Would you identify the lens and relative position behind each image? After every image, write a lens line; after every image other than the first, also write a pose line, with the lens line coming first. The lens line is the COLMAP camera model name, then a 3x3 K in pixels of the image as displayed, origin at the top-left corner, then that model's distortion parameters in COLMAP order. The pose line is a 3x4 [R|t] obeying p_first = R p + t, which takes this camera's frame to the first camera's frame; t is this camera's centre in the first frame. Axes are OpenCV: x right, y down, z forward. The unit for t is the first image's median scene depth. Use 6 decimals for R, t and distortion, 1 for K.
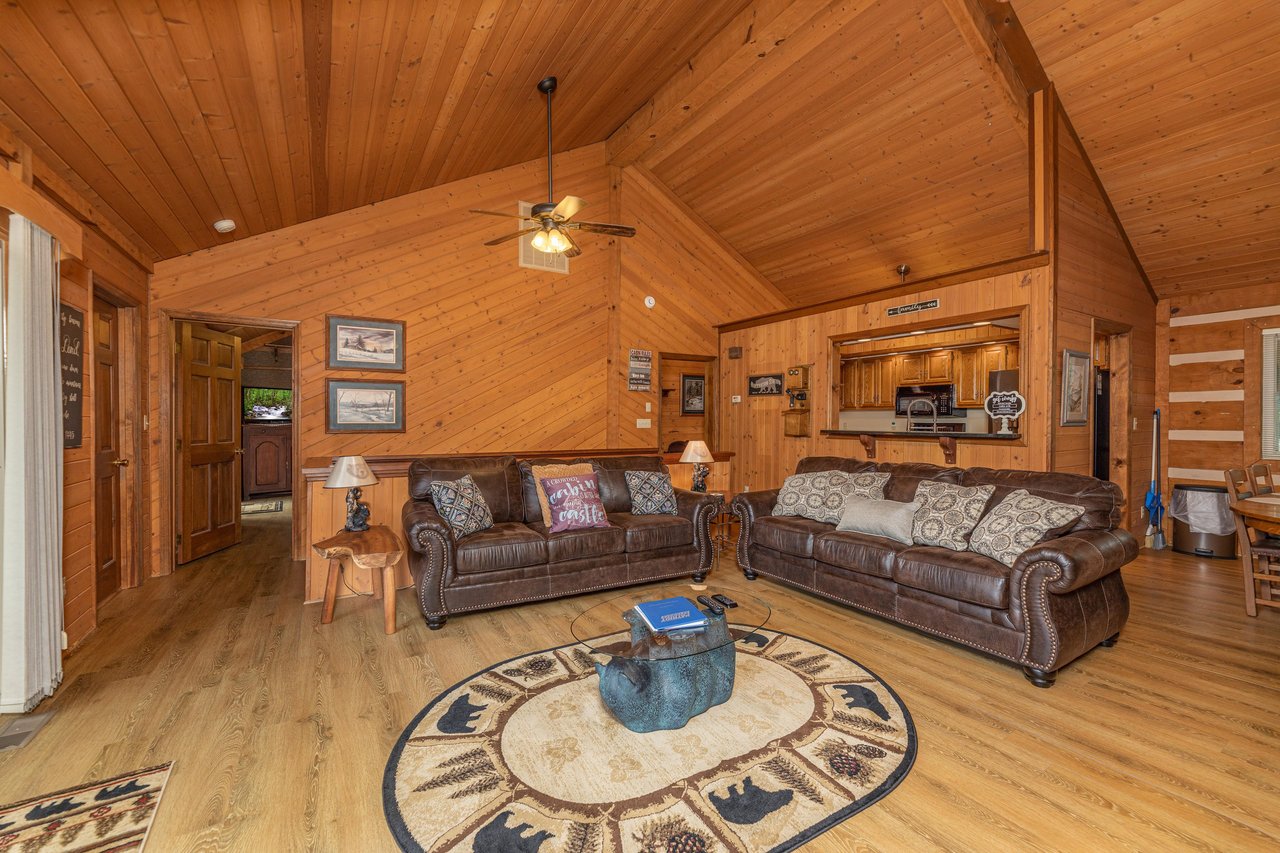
lens RADIAL K [[516.9, 0, 638.8], [0, 516.9, 426.3], [0, 0, 1]] dist [0.001645, -0.000302]
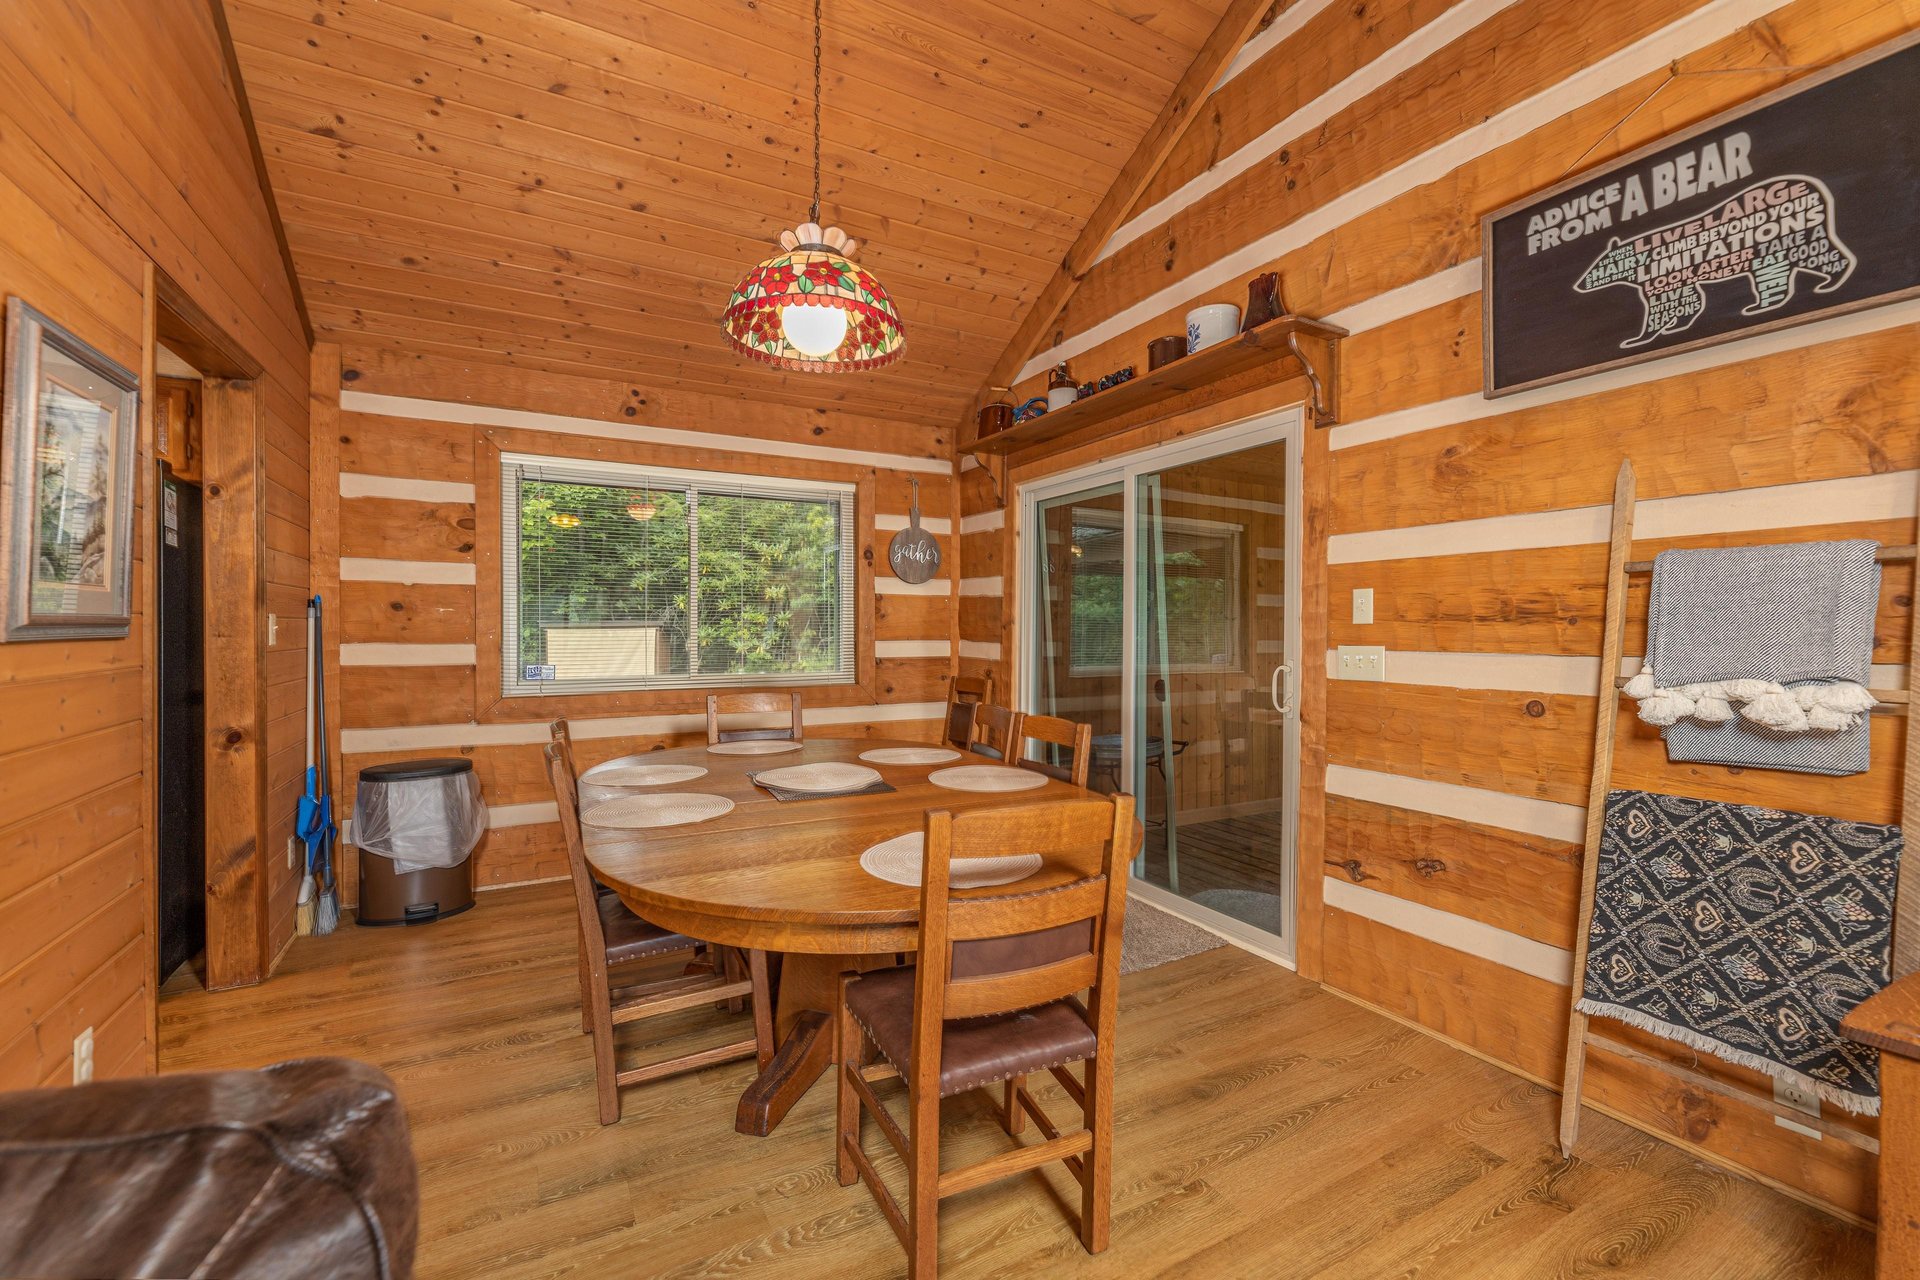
lens RADIAL K [[775.3, 0, 967.2], [0, 775.3, 643.3], [0, 0, 1]] dist [0.001645, -0.000302]
pose [[0.040085, -0.015008, 0.999084, 0.406823], [-0.004864, 0.999872, 0.015215, -0.005878], [-0.999184, -0.005469, 0.040007, 0.464693]]
